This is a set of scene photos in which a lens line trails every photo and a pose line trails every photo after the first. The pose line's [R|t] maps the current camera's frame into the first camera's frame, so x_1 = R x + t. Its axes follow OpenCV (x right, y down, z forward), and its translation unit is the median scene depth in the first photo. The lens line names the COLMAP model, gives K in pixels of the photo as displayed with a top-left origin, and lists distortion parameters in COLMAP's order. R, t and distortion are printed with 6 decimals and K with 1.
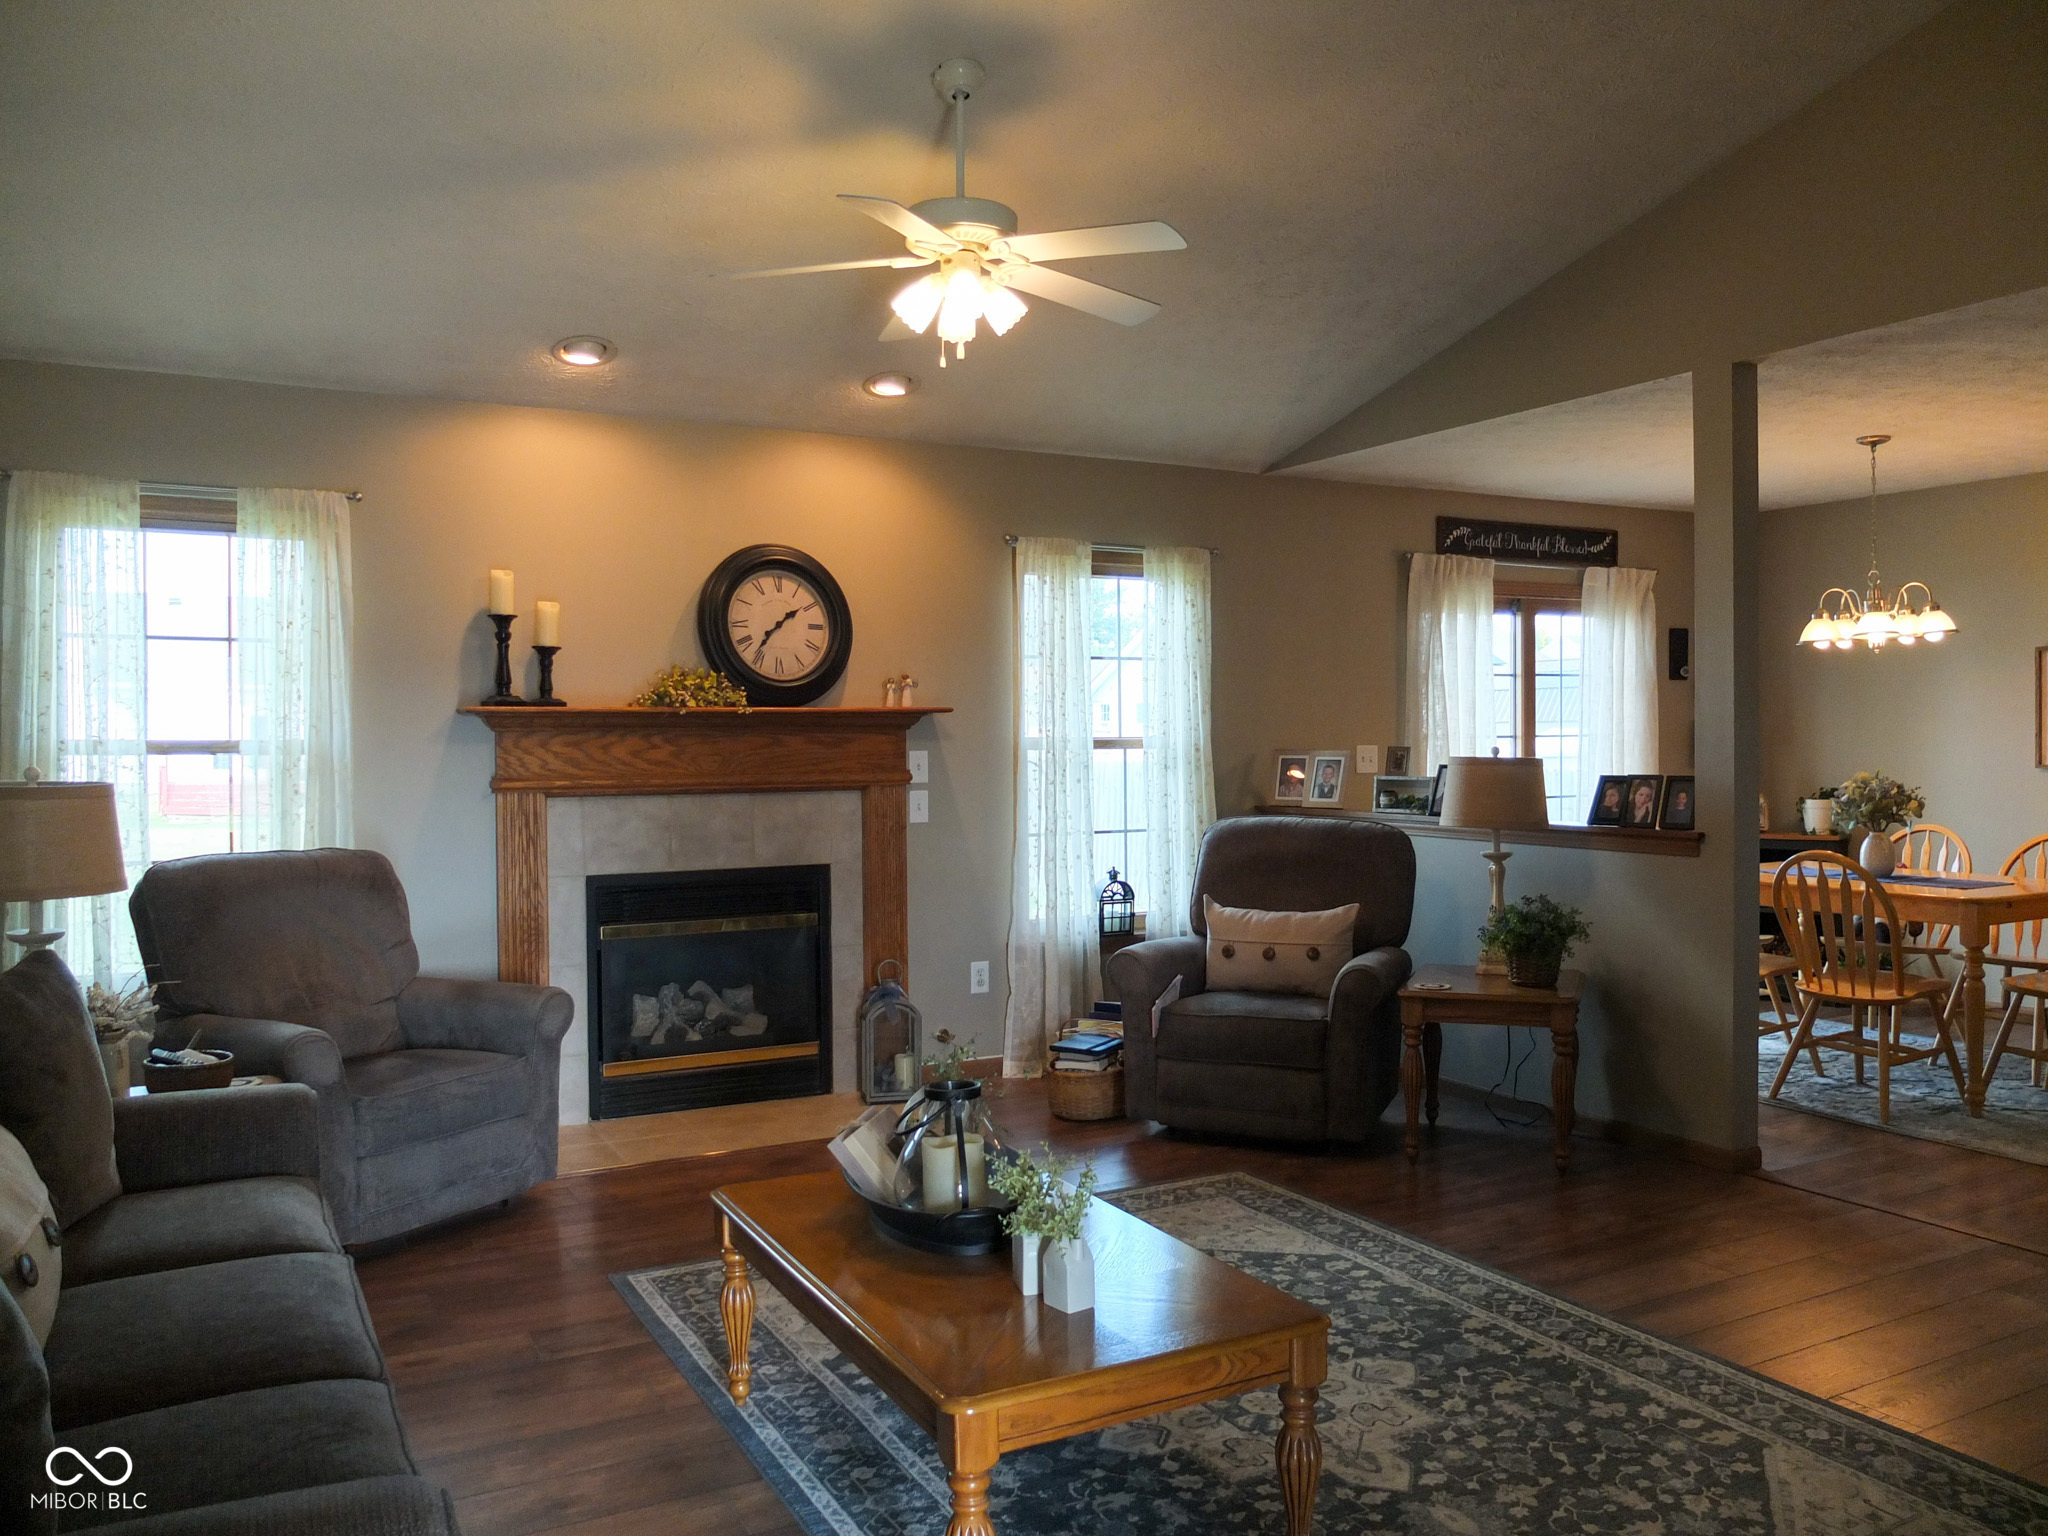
lens RADIAL K [[1594.8, 0, 1024.0], [0, 1594.8, 768.0], [0, 0, 1]] dist [-0.063614, 0.045194]
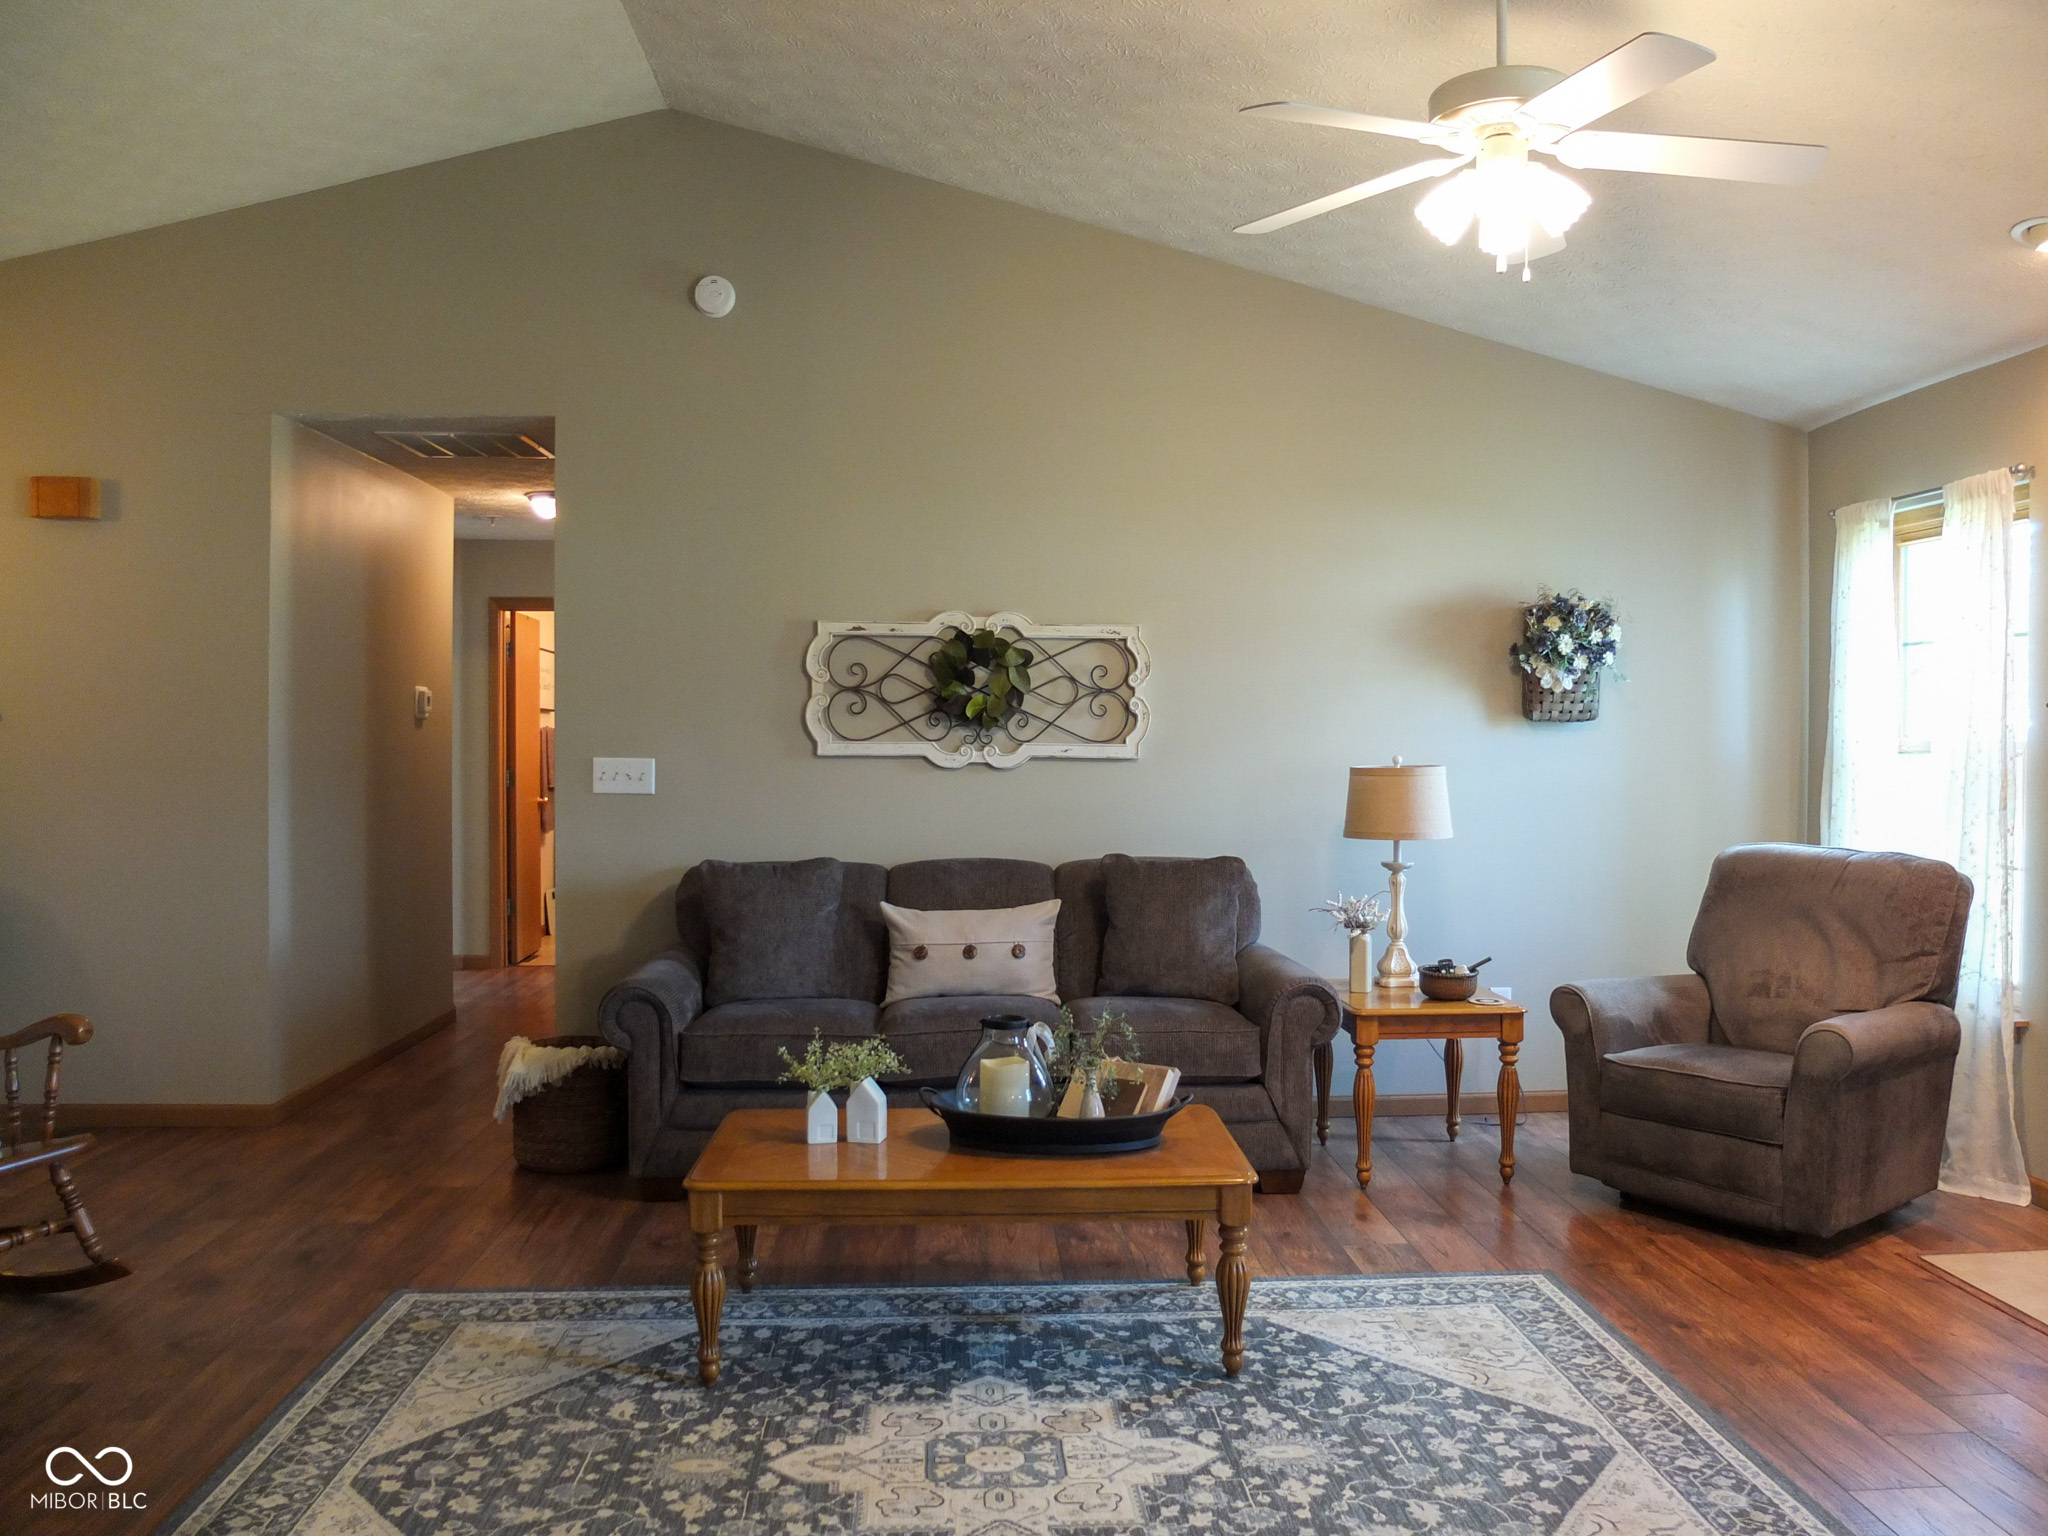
lens RADIAL K [[1524.5, 0, 1031.9], [0, 1524.5, 760.6], [0, 0, 1]] dist [-0.046983, 0.003876]
pose [[-0.409570, 0.017943, -0.912102, 0.554243], [-0.018671, 0.999432, 0.028045, -0.019689], [0.912088, 0.028516, -0.409002, 0.802296]]
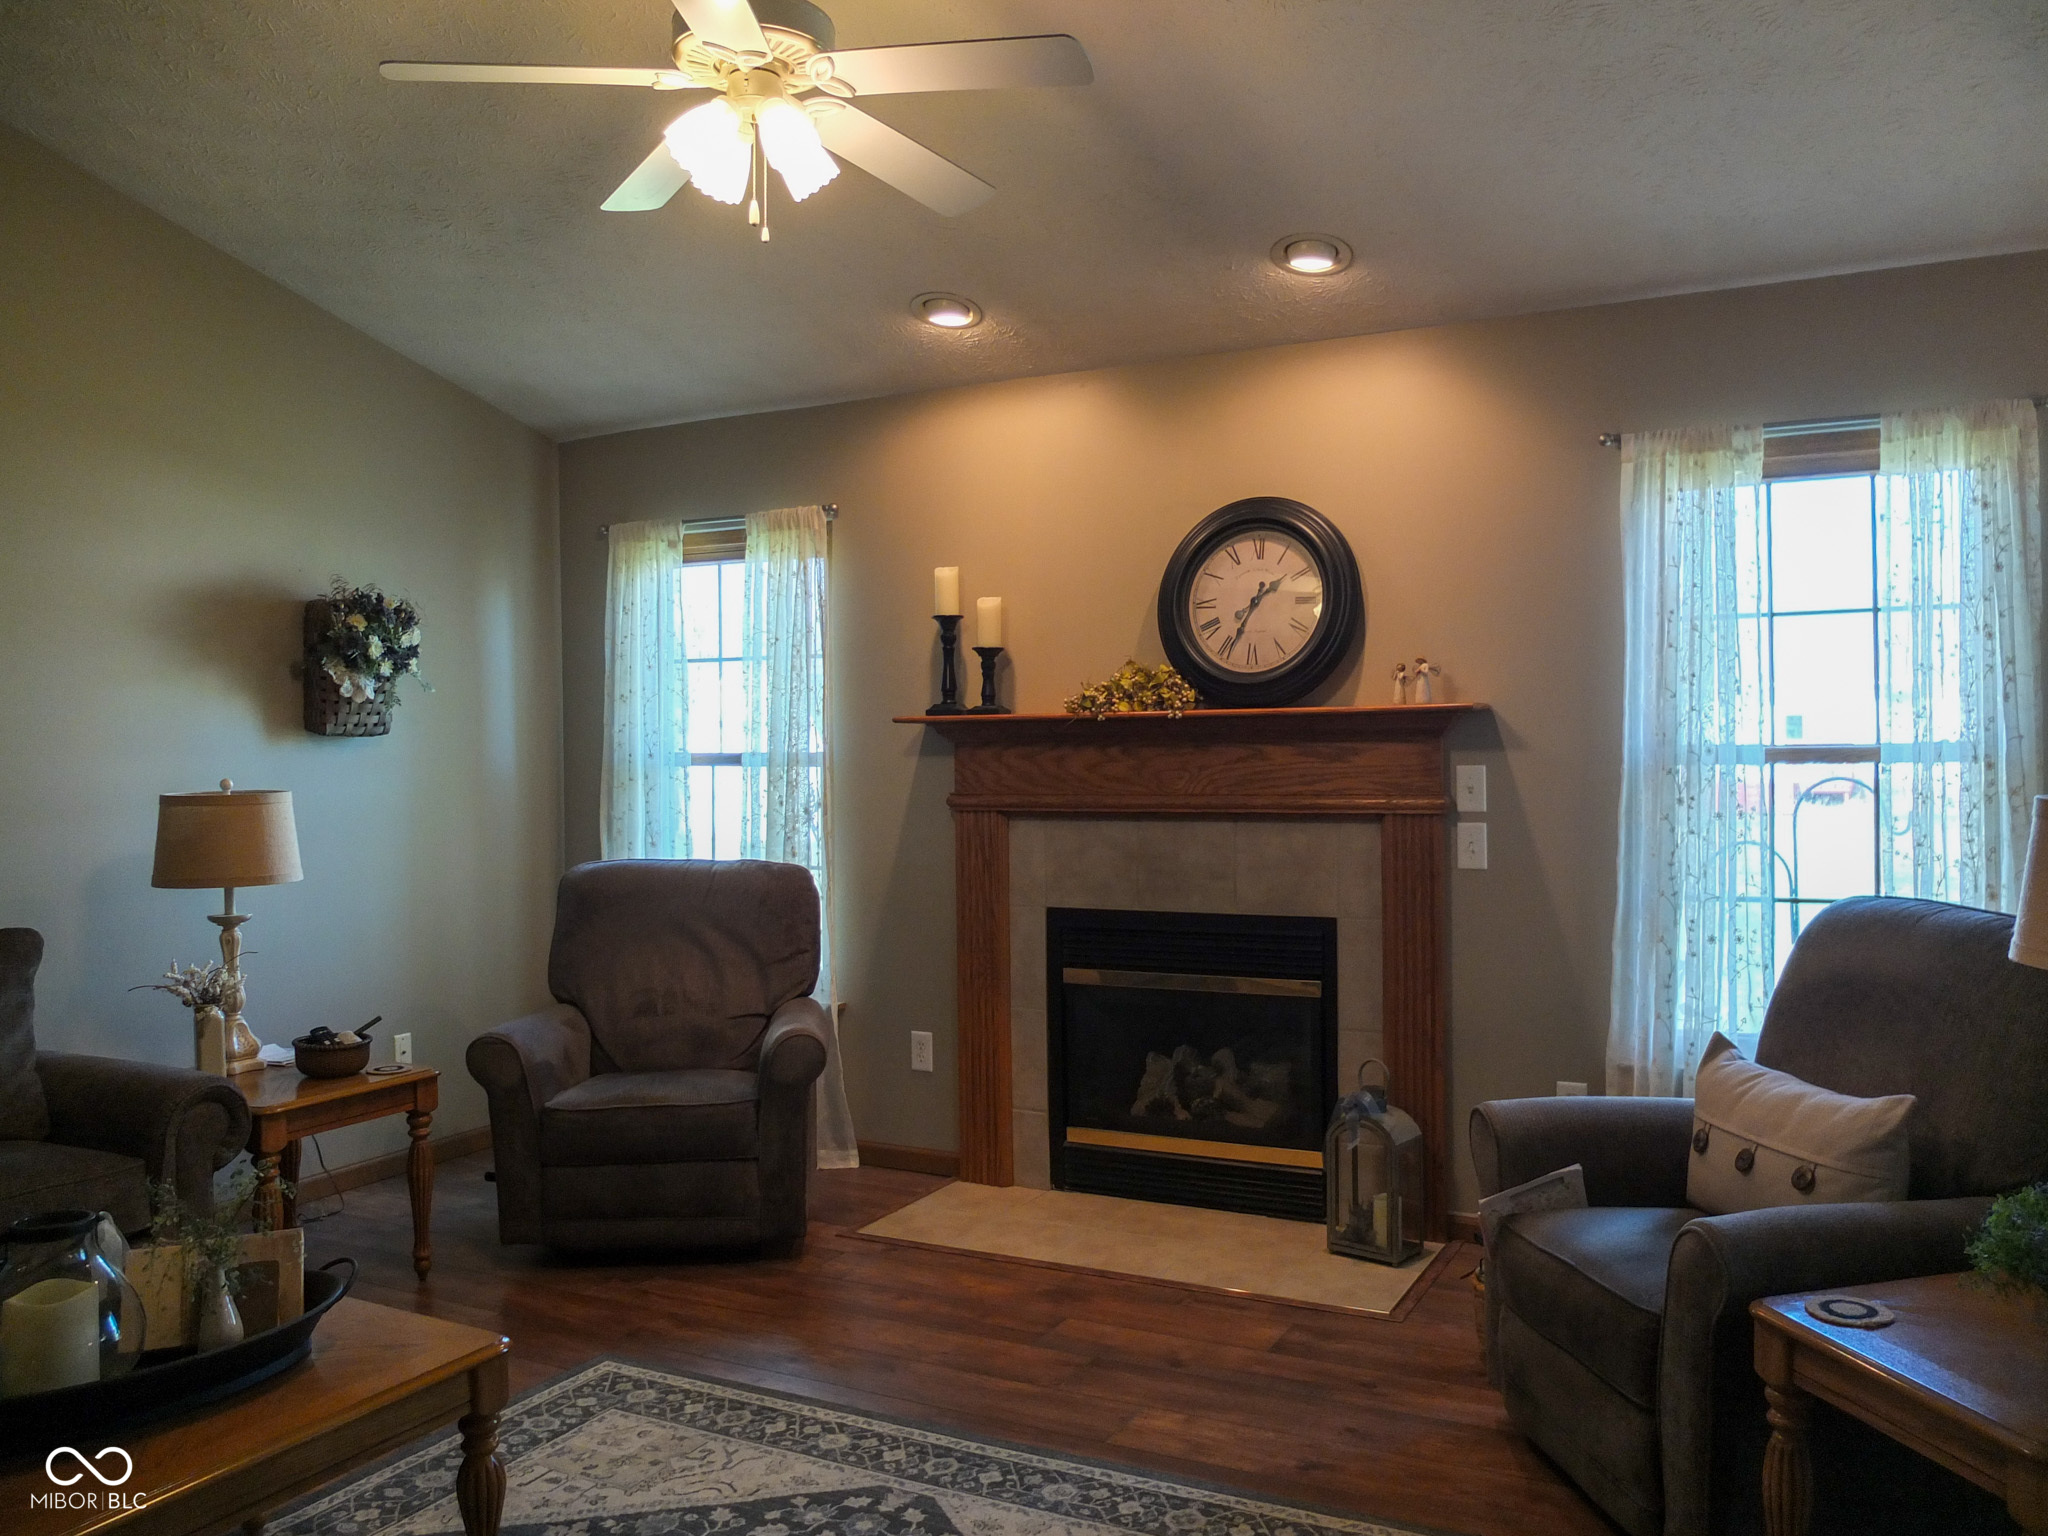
lens RADIAL K [[1563.5, 0, 1037.5], [0, 1563.5, 767.7], [0, 0, 1]] dist [-0.082053, 0.069626]
pose [[0.563786, 0.007081, -0.825891, 0.437096], [-0.009190, 0.999955, 0.002300, -0.011001], [0.825870, 0.006293, 0.563825, 0.520455]]
